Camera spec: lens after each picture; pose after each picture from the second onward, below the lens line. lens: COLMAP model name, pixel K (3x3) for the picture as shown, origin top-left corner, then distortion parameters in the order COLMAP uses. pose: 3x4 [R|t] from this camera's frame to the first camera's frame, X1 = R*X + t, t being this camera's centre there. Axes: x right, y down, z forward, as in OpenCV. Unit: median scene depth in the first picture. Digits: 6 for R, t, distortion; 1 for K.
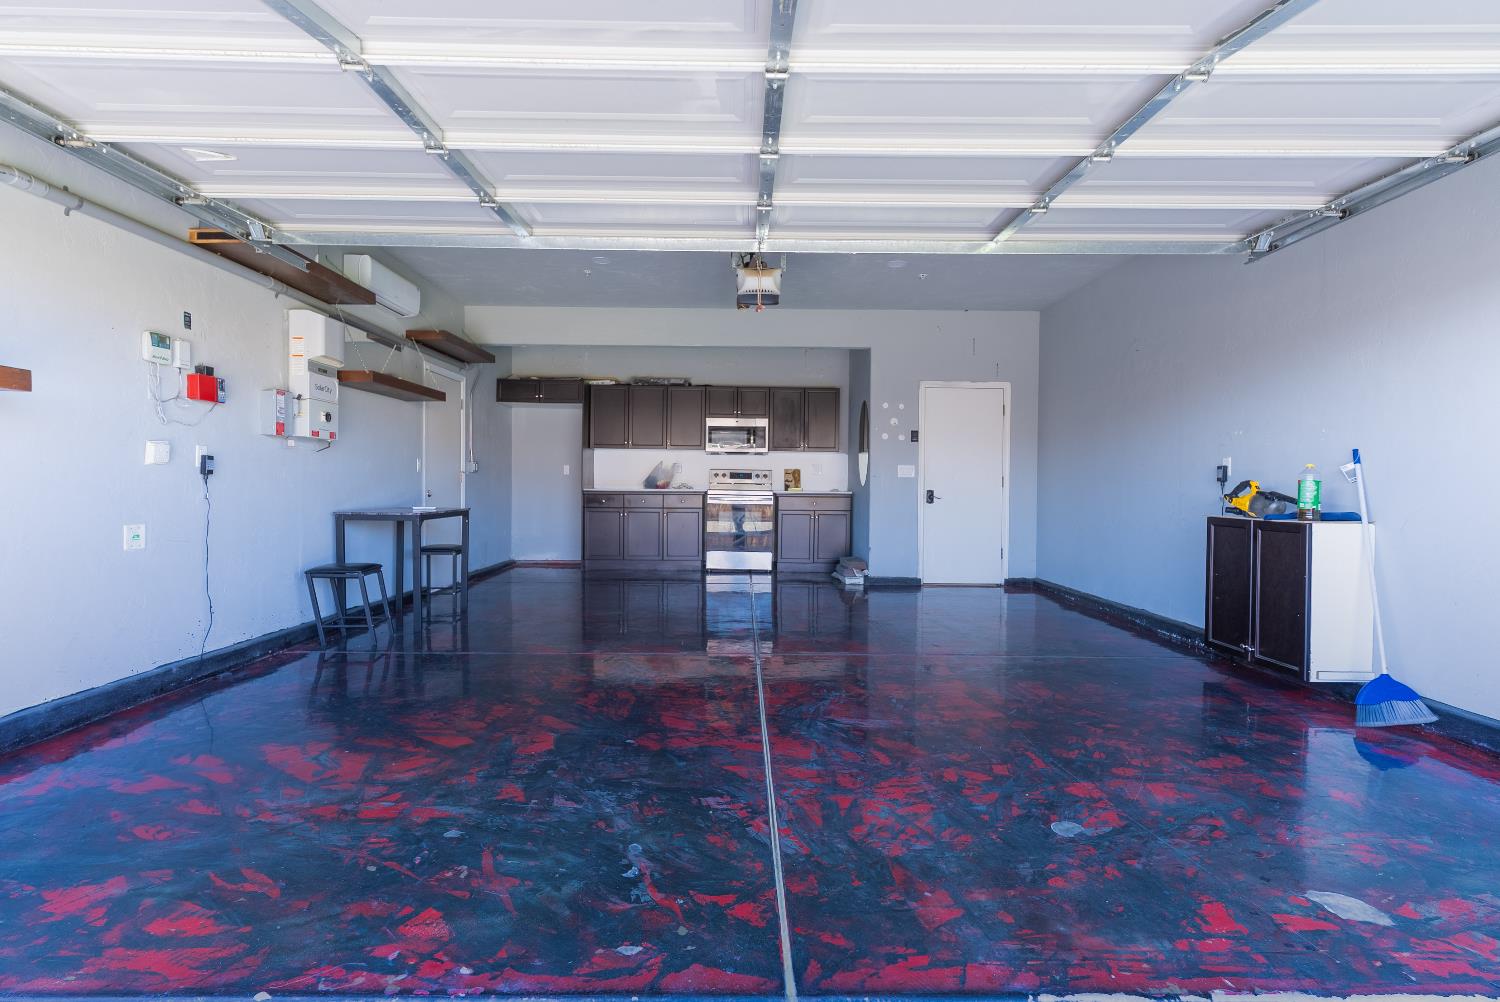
lens RADIAL K [[731.8, 0, 745.1], [0, 731.8, 494.7], [0, 0, 1]] dist [0.001190, 0.000114]
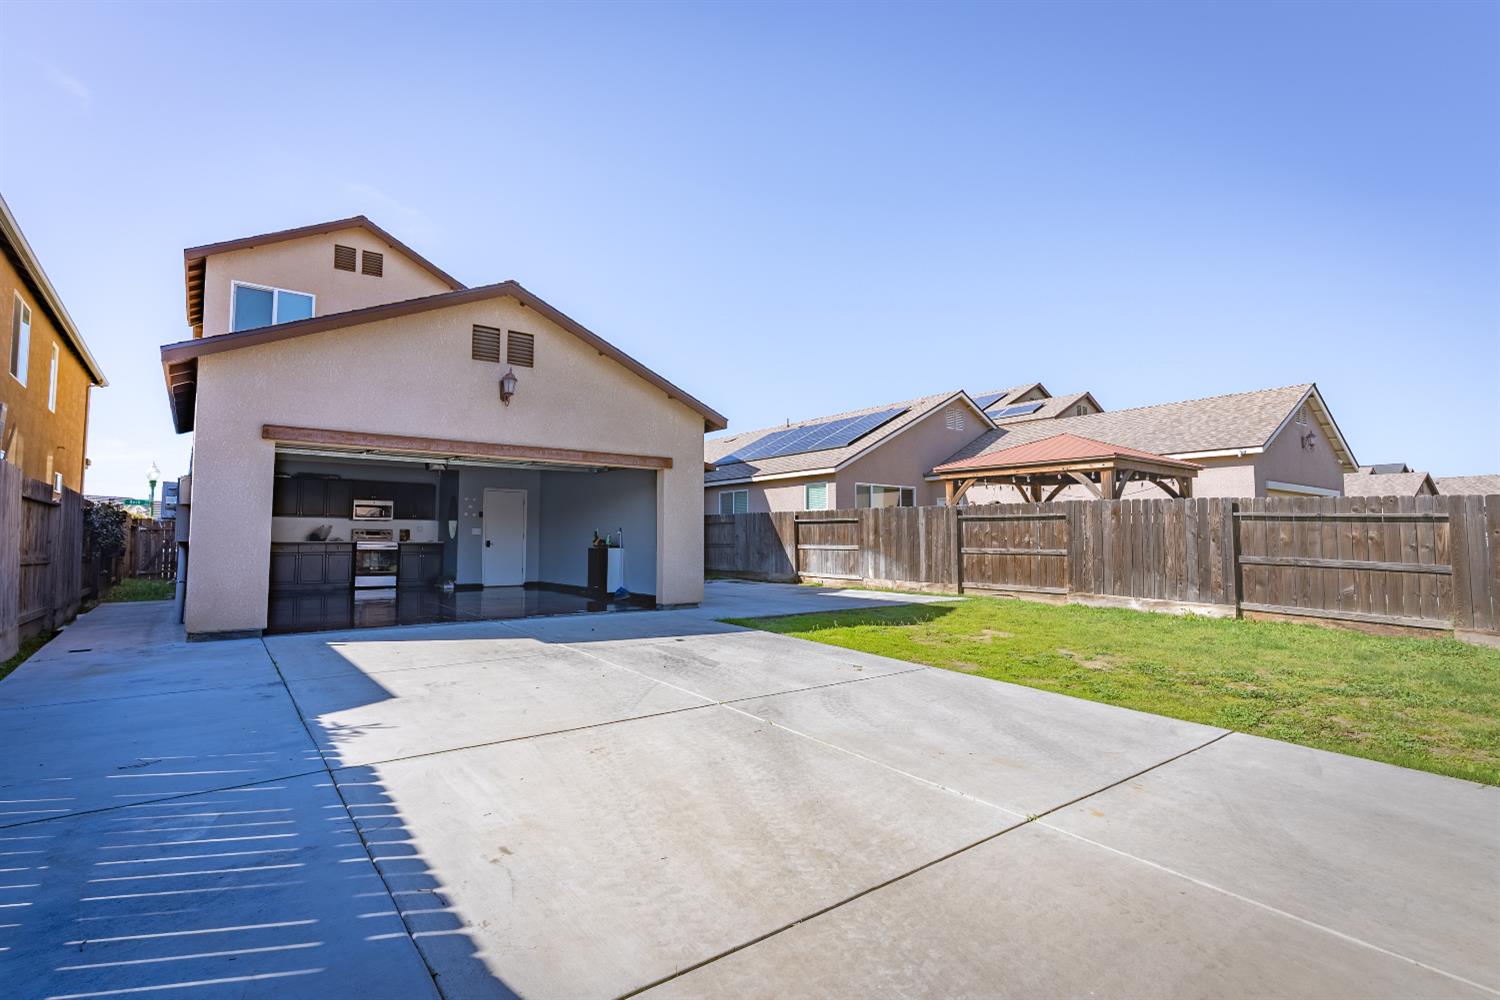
lens RADIAL K [[731.8, 0, 747.6], [0, 731.8, 495.4], [0, 0, 1]] dist [0.001190, 0.000114]
pose [[0.792036, 0.032325, 0.609618, -0.381878], [0.010511, 0.997727, -0.066561, 0.010302], [-0.610384, 0.059127, 0.789896, -0.959950]]
